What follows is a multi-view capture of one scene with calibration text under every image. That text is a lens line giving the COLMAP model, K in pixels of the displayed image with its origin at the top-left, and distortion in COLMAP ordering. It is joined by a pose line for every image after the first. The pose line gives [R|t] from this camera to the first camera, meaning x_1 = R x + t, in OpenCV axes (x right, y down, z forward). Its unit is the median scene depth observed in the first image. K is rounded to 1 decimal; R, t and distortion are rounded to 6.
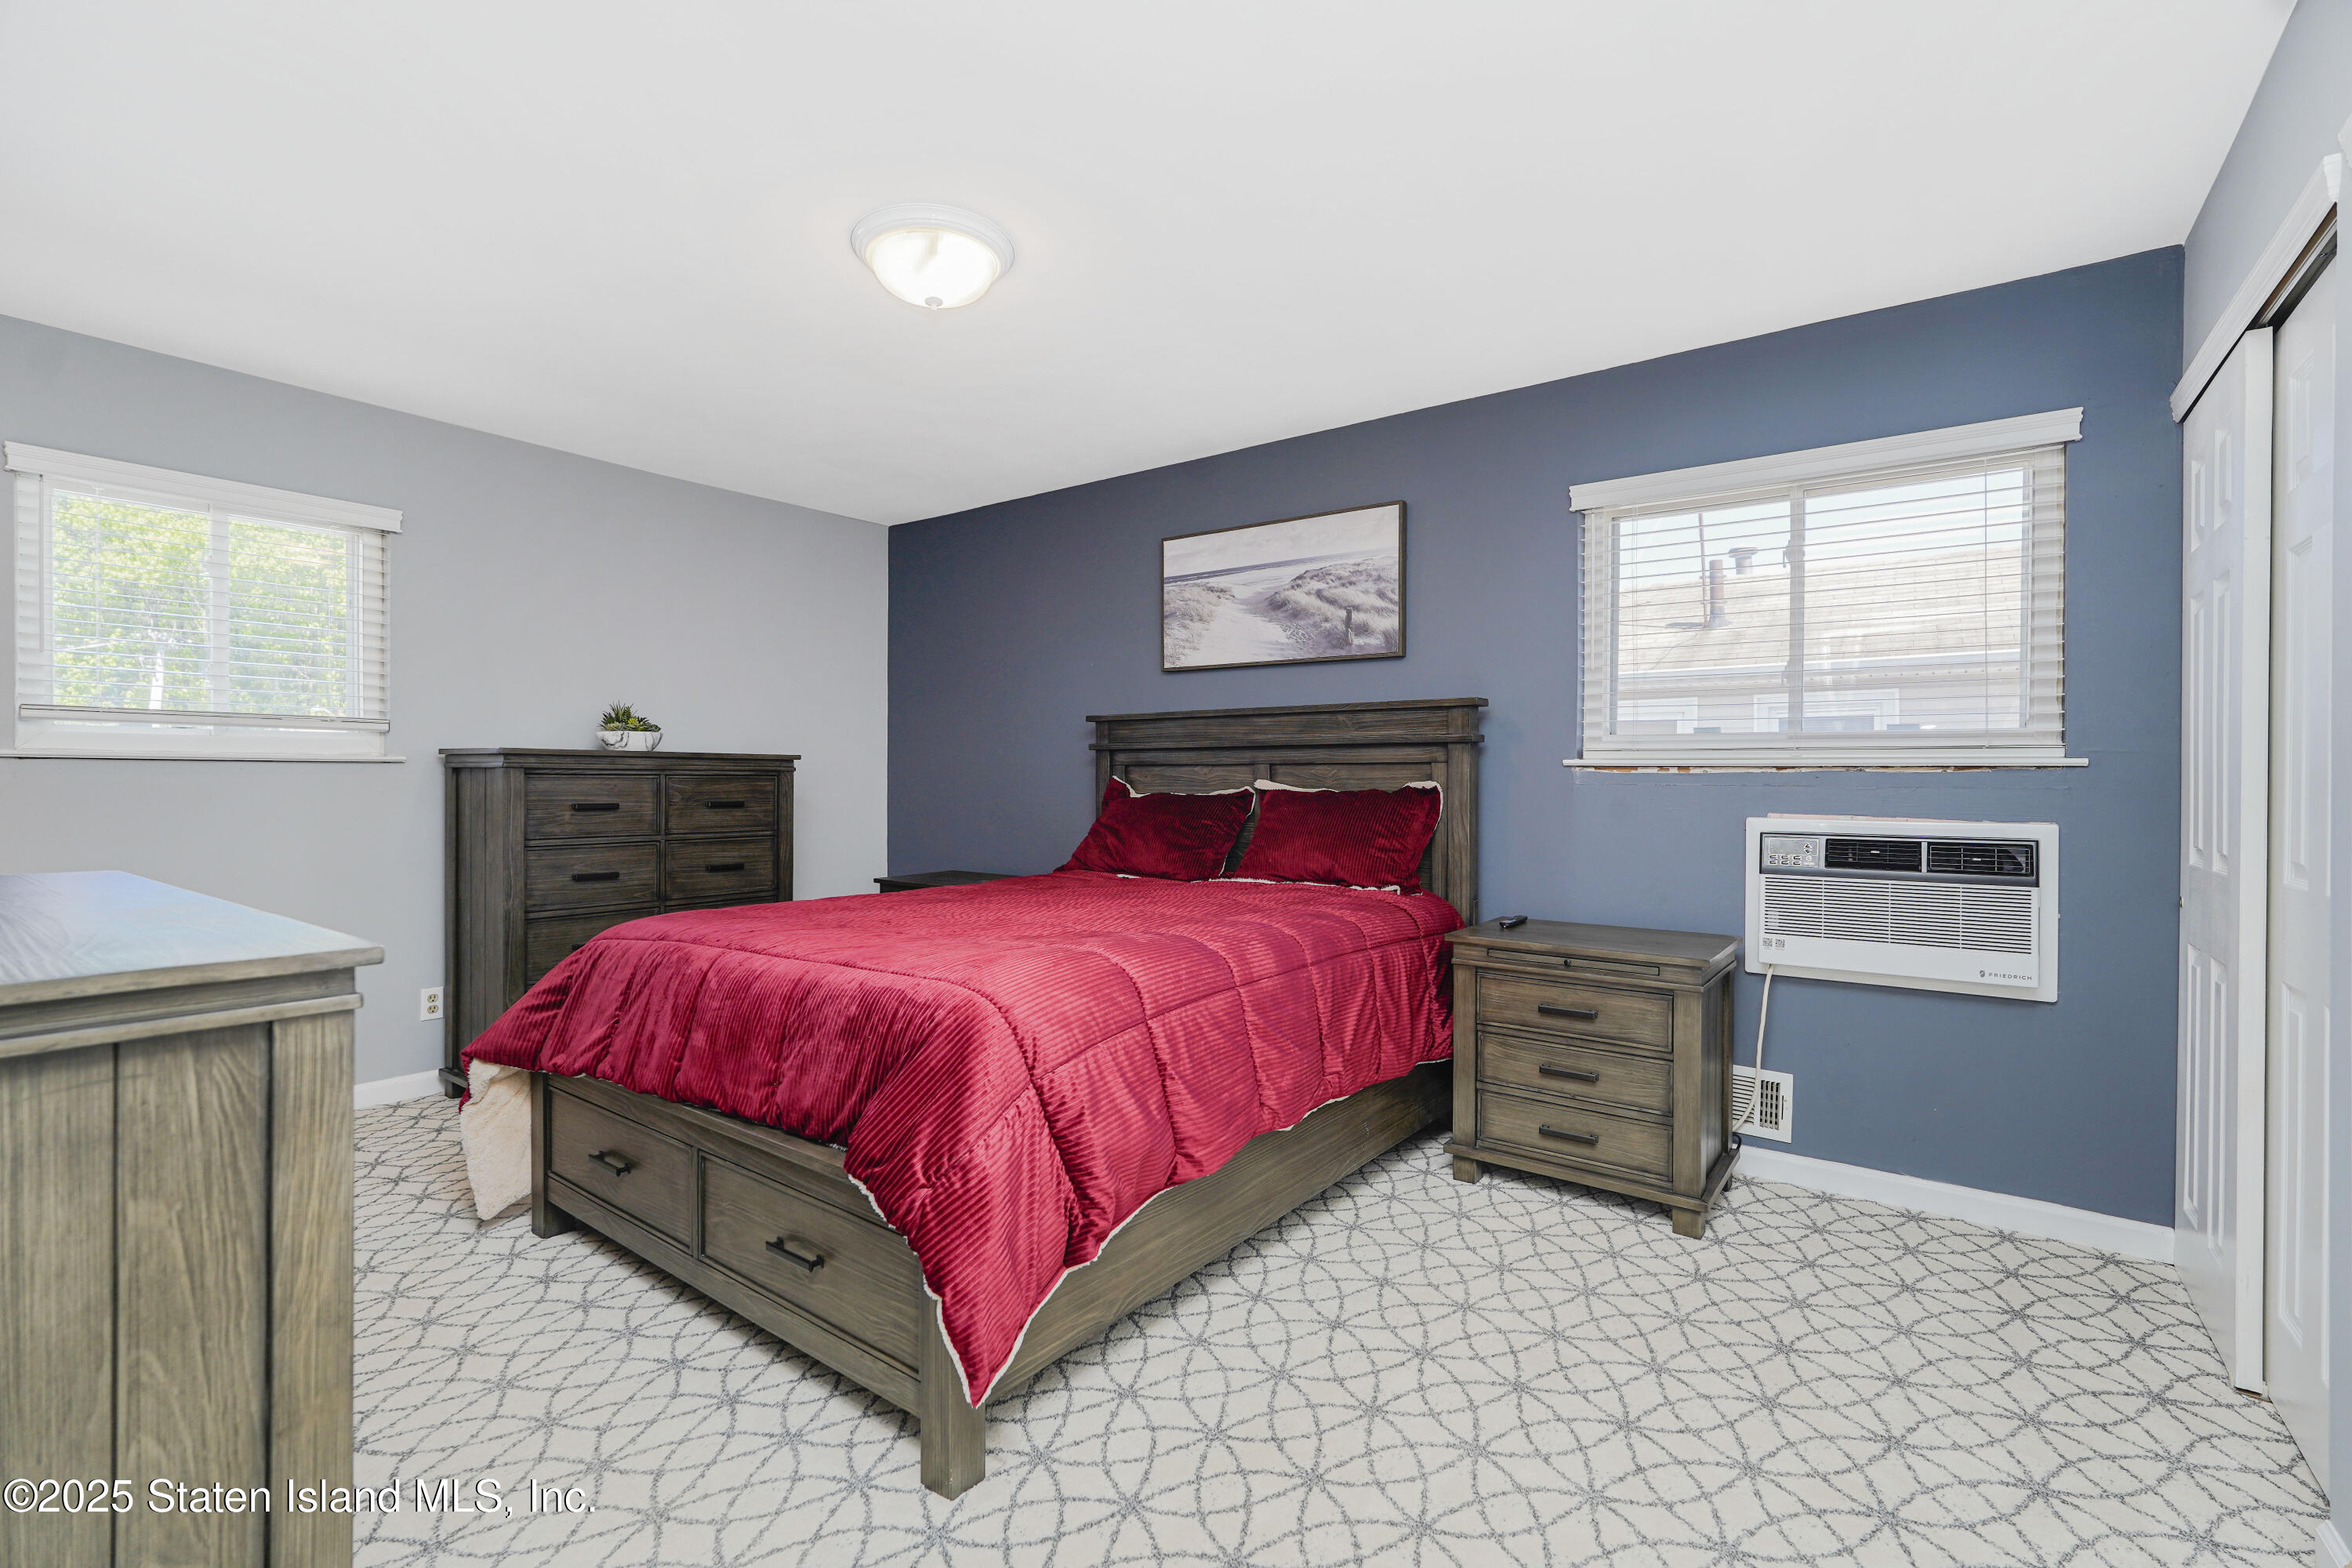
lens RADIAL K [[1063.2, 0, 1195.3], [0, 1063.2, 794.3], [0, 0, 1]] dist [-0.014230, 0.011437]
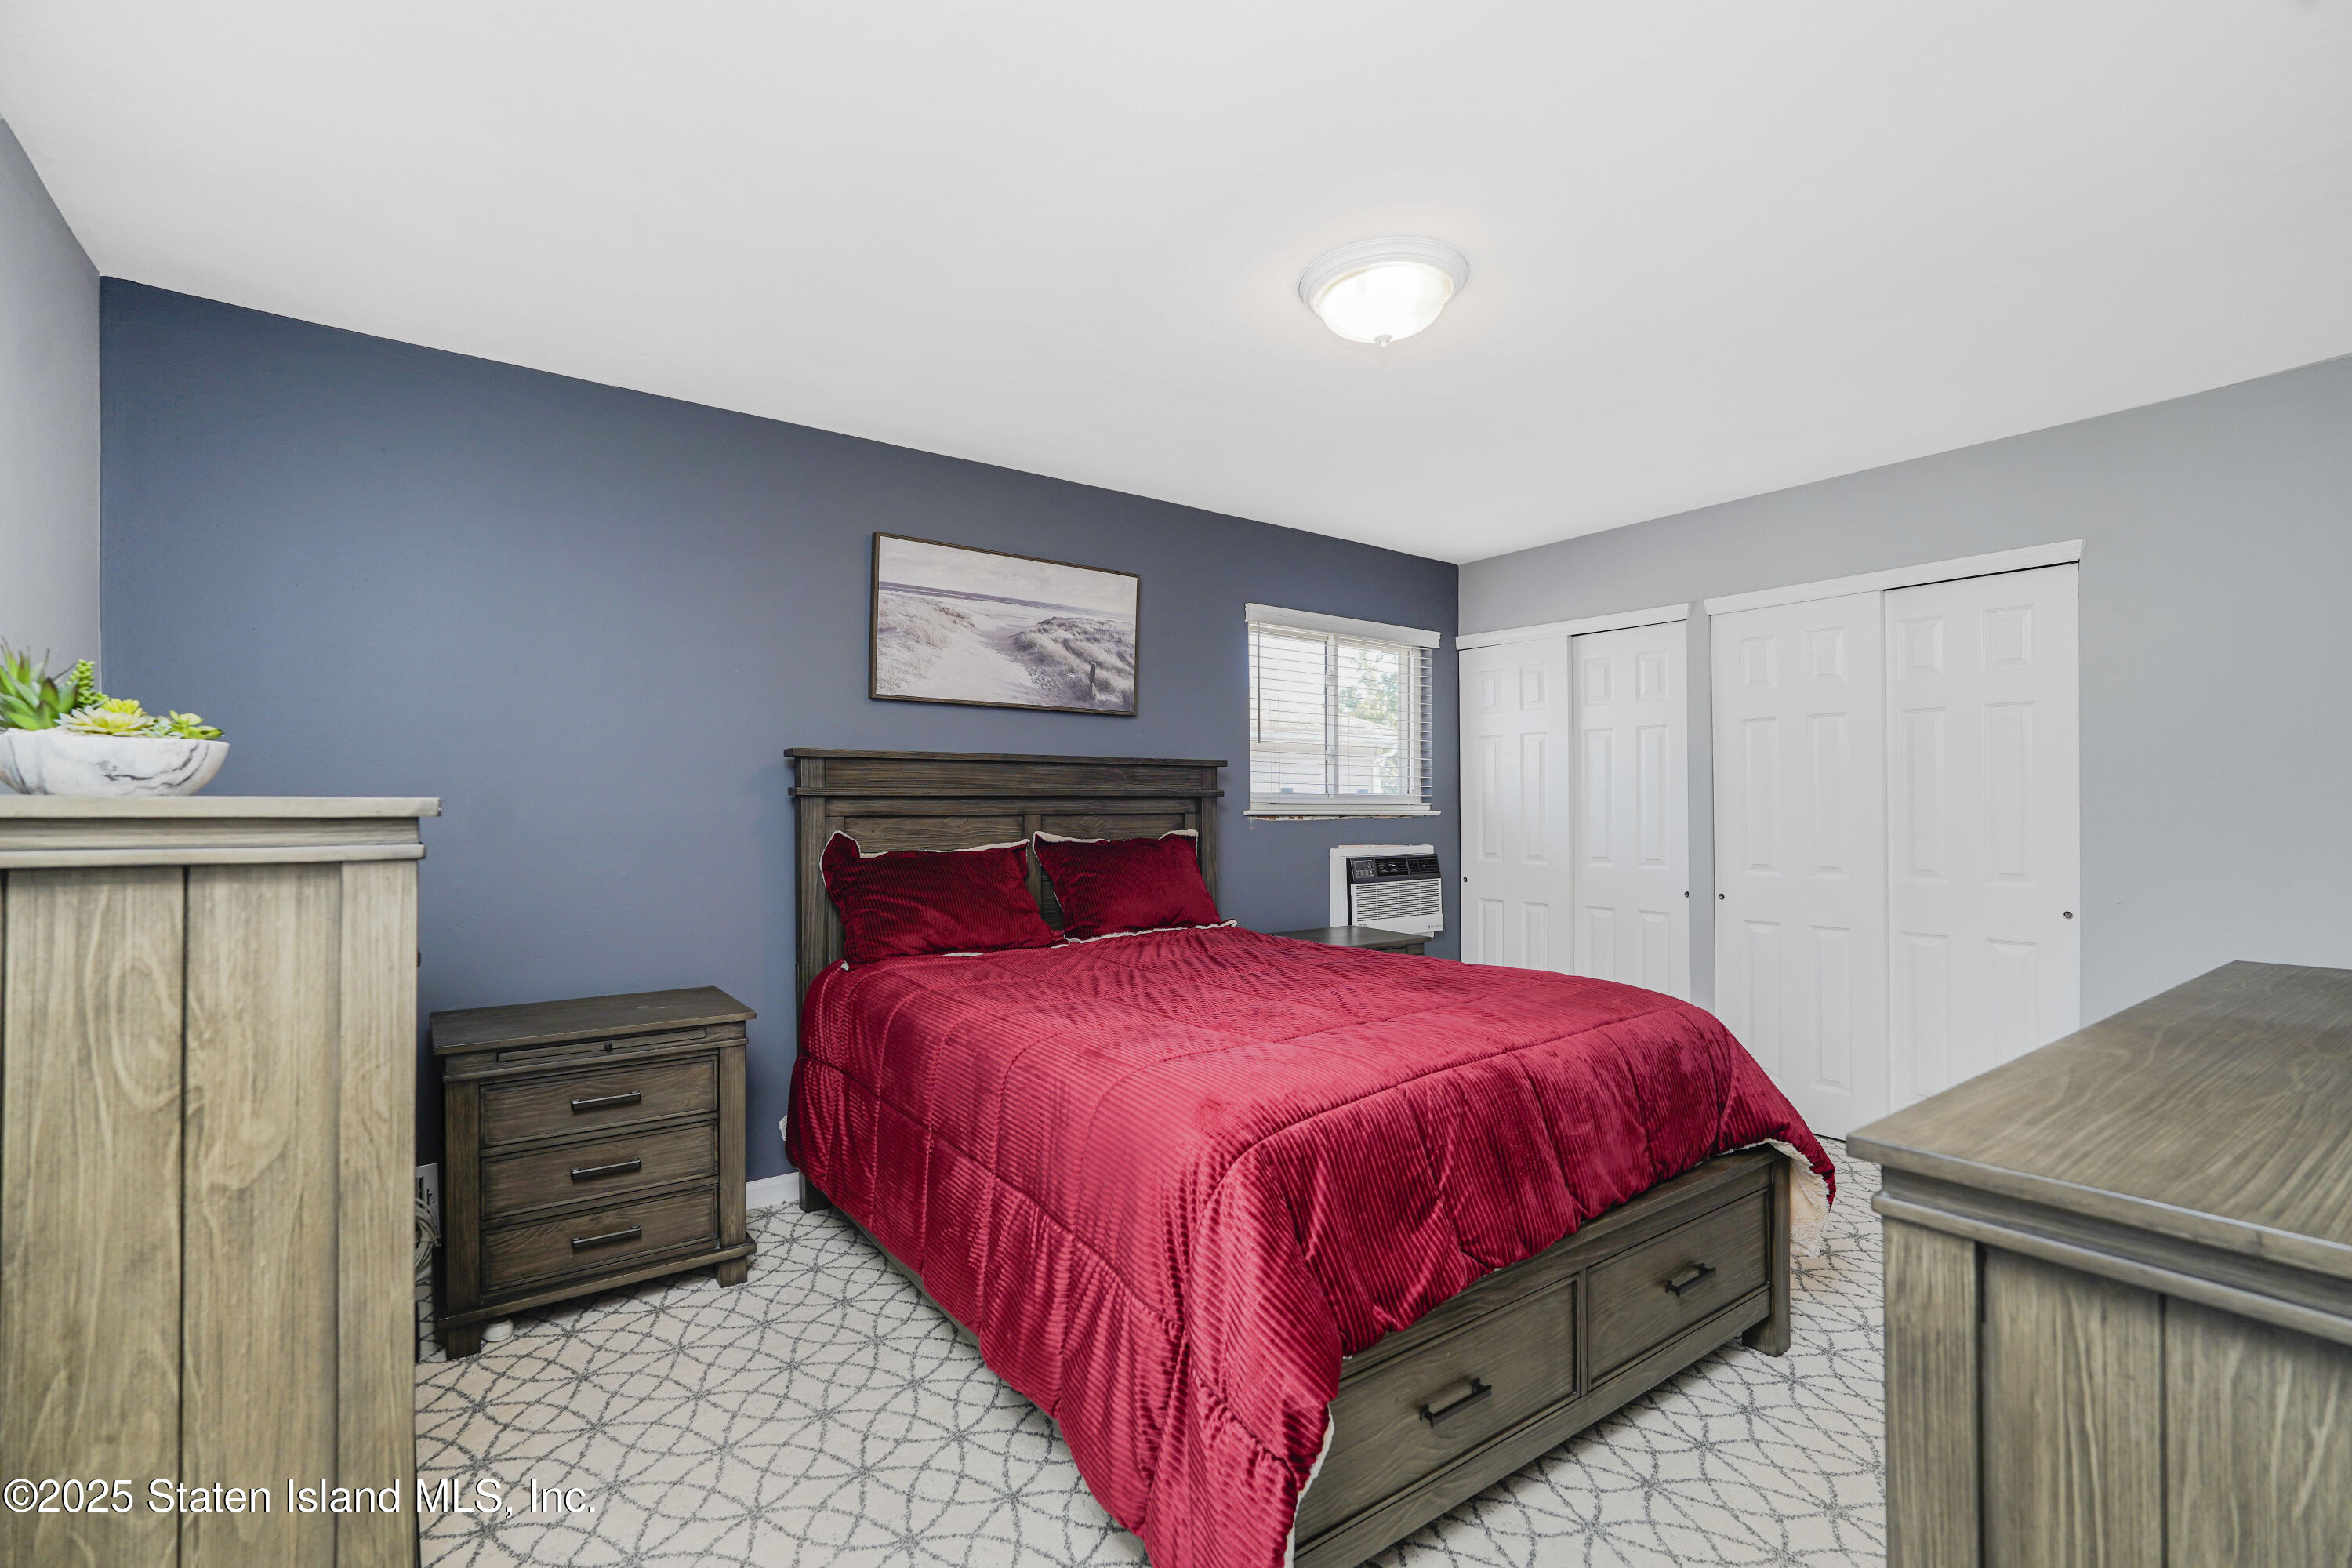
lens RADIAL K [[1063.2, 0, 1195.3], [0, 1063.2, 794.3], [0, 0, 1]] dist [-0.014230, 0.011437]
pose [[0.275068, 0.015953, 0.961292, -0.788577], [0.026655, 0.999351, -0.024212, -0.020055], [-0.961055, 0.032283, 0.274465, 0.604772]]
